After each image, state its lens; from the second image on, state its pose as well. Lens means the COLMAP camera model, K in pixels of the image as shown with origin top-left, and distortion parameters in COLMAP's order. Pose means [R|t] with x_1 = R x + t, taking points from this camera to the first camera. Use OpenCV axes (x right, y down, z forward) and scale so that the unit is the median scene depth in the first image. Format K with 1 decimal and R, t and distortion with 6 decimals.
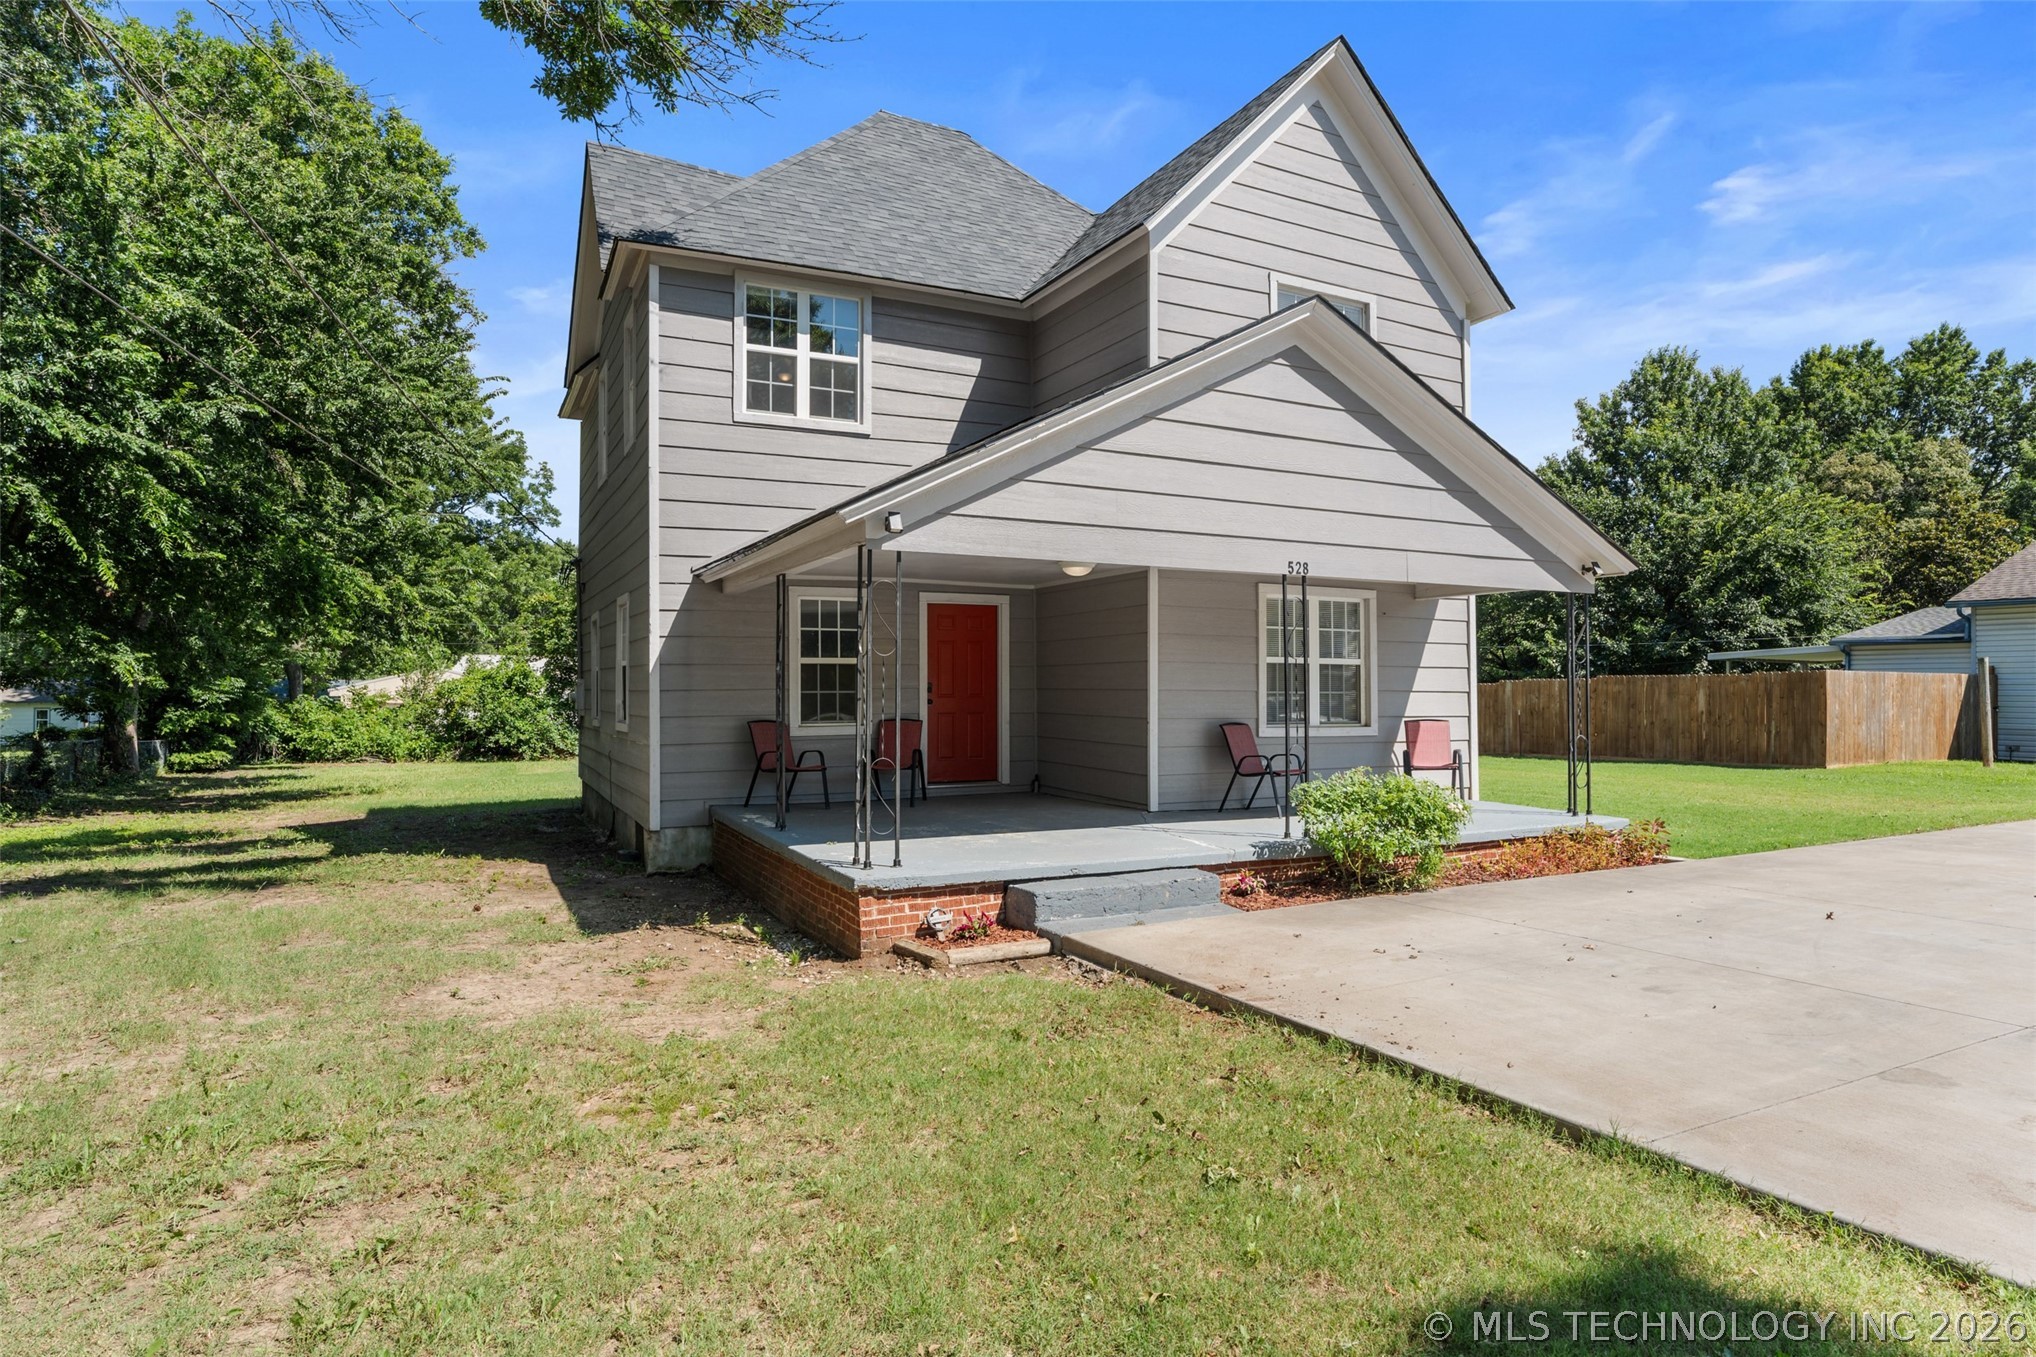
lens RADIAL K [[1133.9, 0, 1026.2], [0, 1133.9, 678.0], [0, 0, 1]] dist [0.000616, 0.003185]
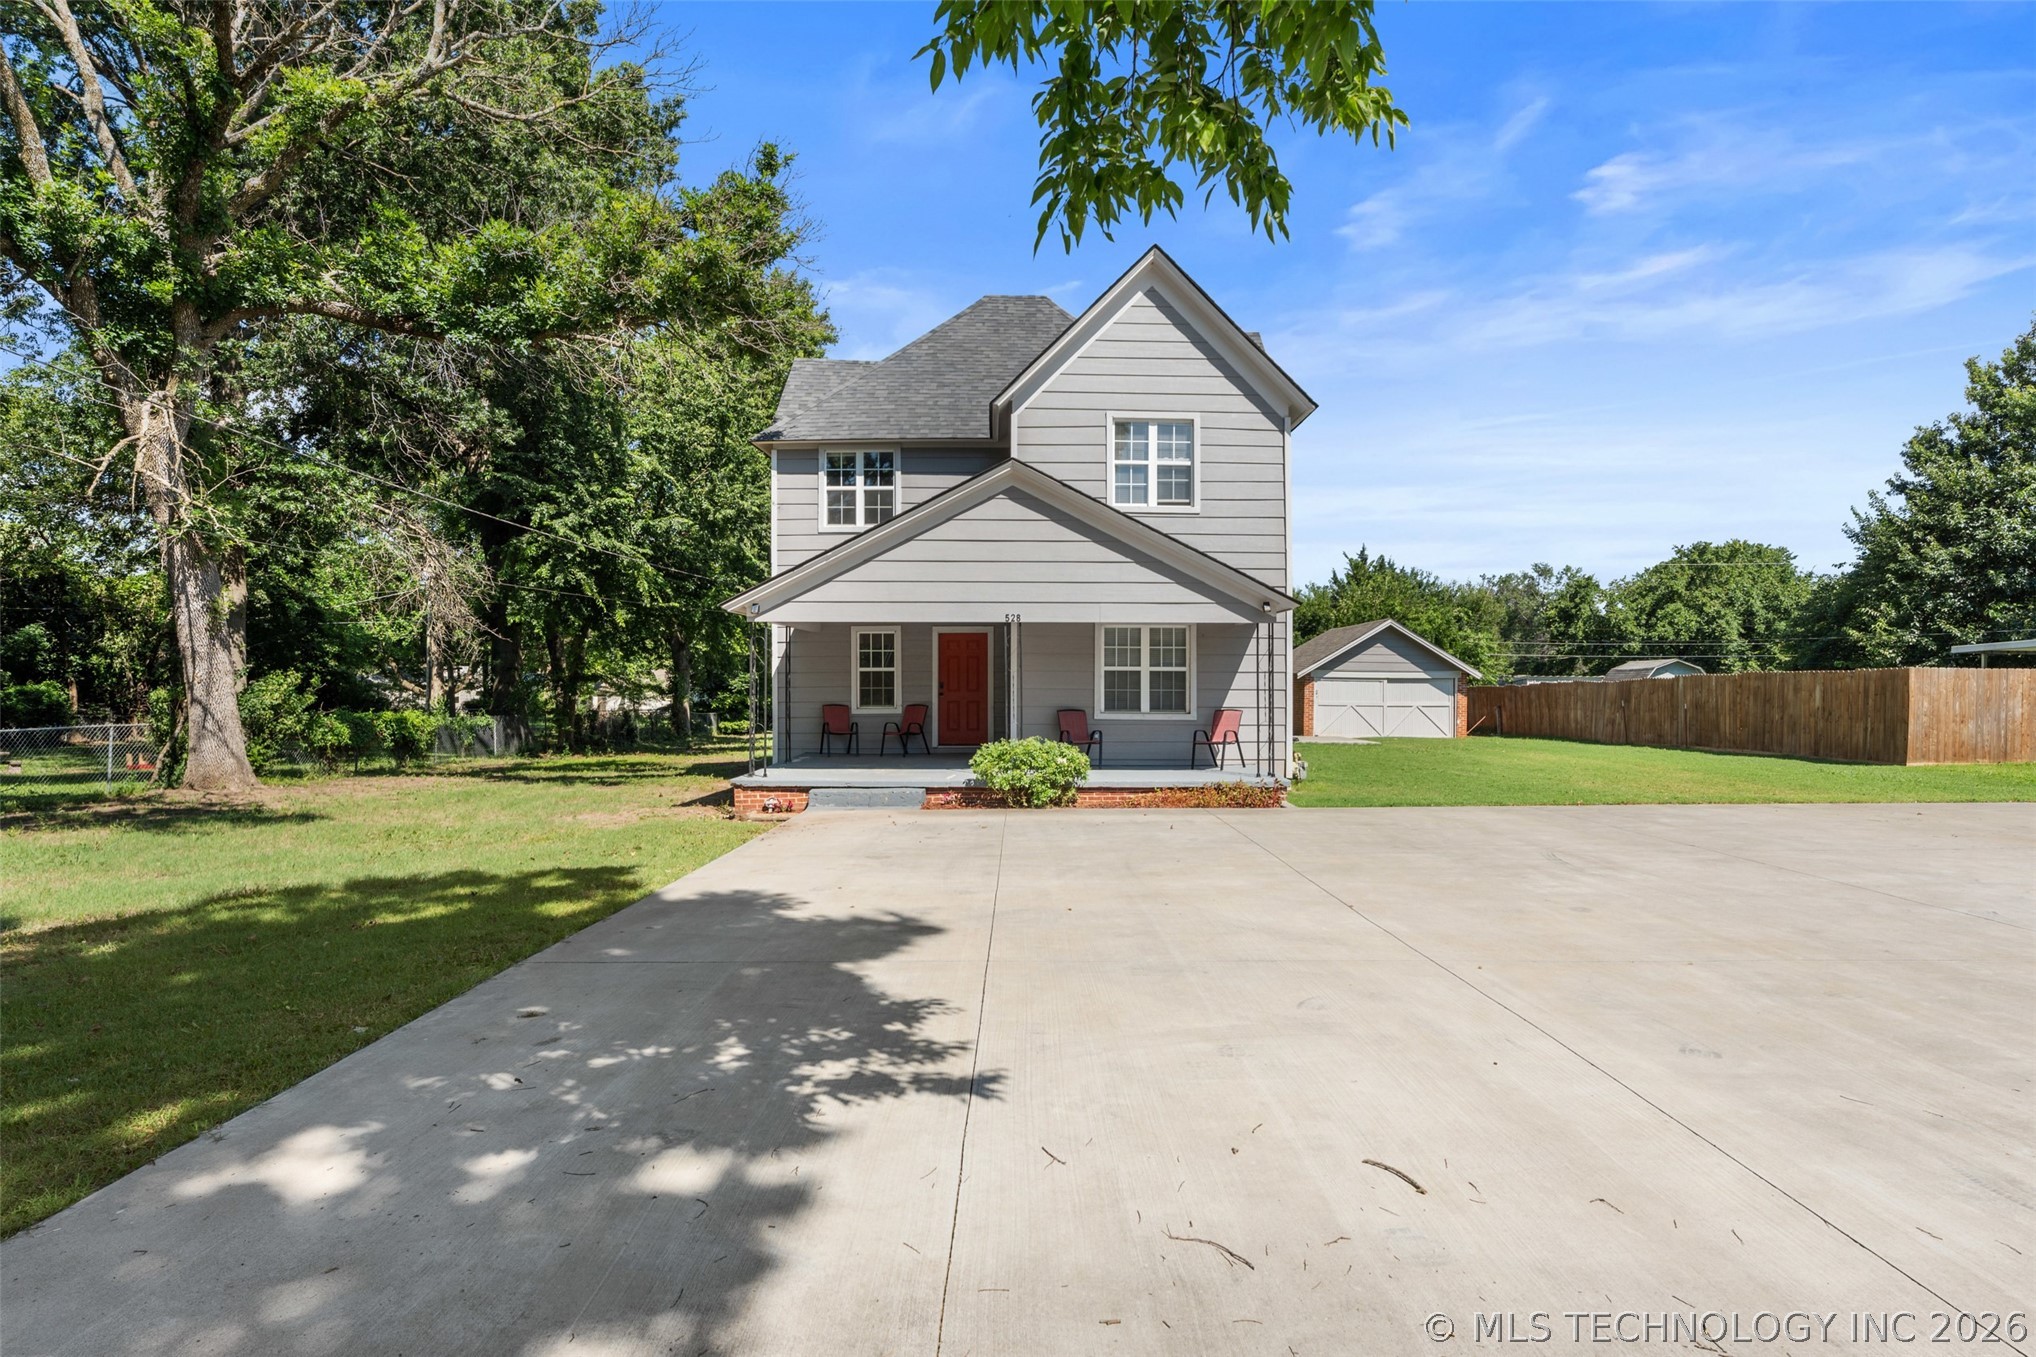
lens RADIAL K [[1054.8, 0, 1018.9], [0, 1054.8, 679.7], [0, 0, 1]] dist [-0.011918, 0.000064]
pose [[0.894401, 0.001683, -0.447262, 0.710875], [0.004071, 0.999921, 0.011904, -0.017676], [0.447247, -0.012468, 0.894324, -0.298228]]
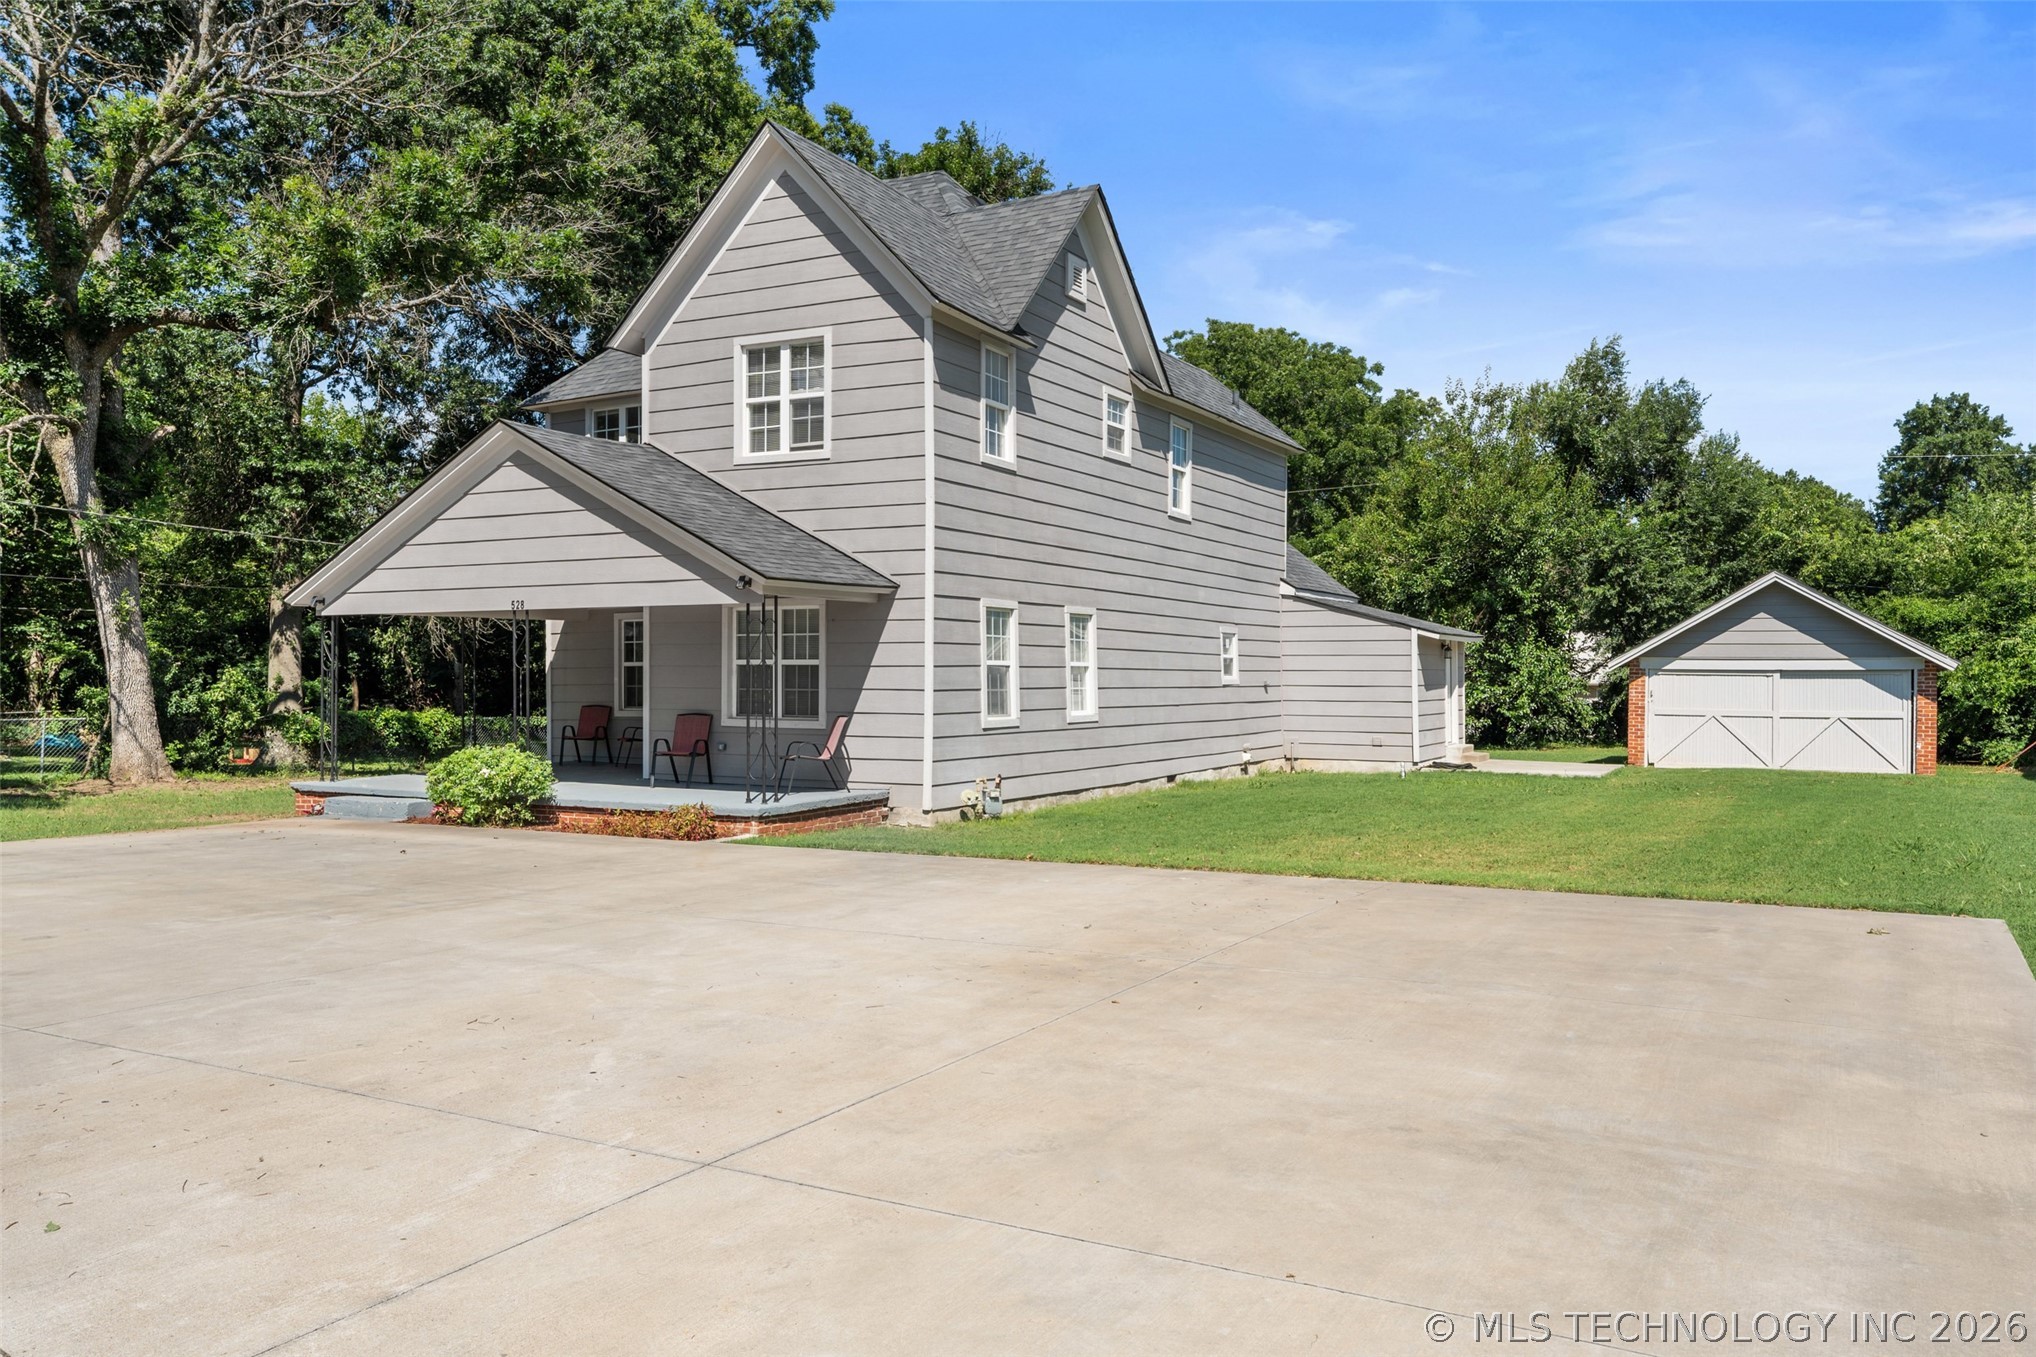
lens RADIAL K [[1514.7, 0, 1017.4], [0, 1514.7, 676.6], [0, 0, 1]] dist [-0.006574, -0.005639]
pose [[0.565582, 0.001933, -0.824690, 1.640081], [0.012223, 0.999868, 0.010727, -0.013794], [0.824602, -0.016147, 0.565483, 0.324410]]
